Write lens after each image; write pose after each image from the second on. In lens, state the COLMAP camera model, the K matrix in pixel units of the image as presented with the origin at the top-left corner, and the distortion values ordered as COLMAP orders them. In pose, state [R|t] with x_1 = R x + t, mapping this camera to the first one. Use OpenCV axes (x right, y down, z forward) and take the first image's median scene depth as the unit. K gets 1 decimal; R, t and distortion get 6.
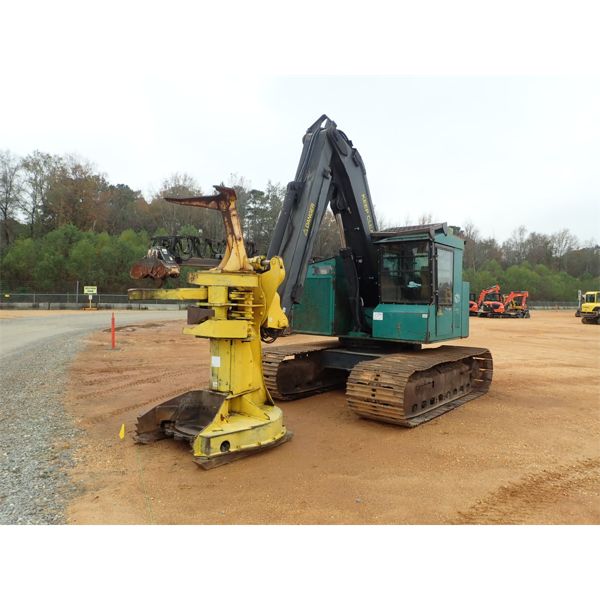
lens RADIAL K [[458.8, 0, 300.0], [0, 458.8, 300.0], [0, 0, 1]] dist [-0.008490, 0.004321]
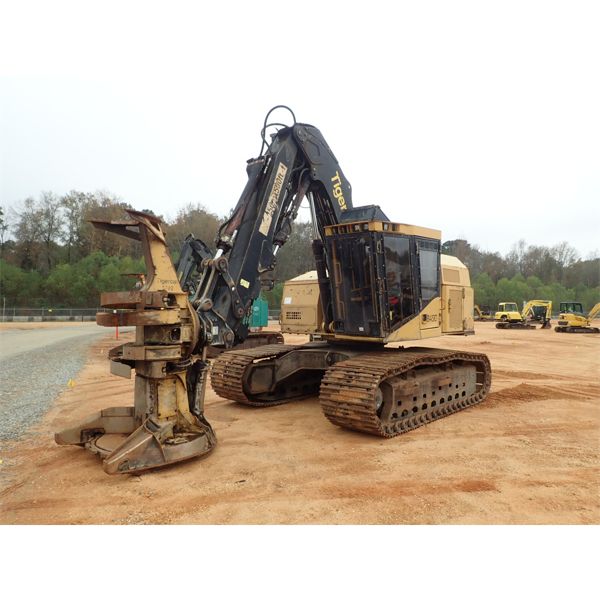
lens RADIAL K [[458.8, 0, 300.0], [0, 458.8, 300.0], [0, 0, 1]] dist [-0.008490, 0.004321]
pose [[0.998169, -0.010717, -0.059532, 0.090500], [0.009095, 0.999582, -0.027447, 0.002050], [0.059801, 0.026856, 0.997849, -0.161412]]
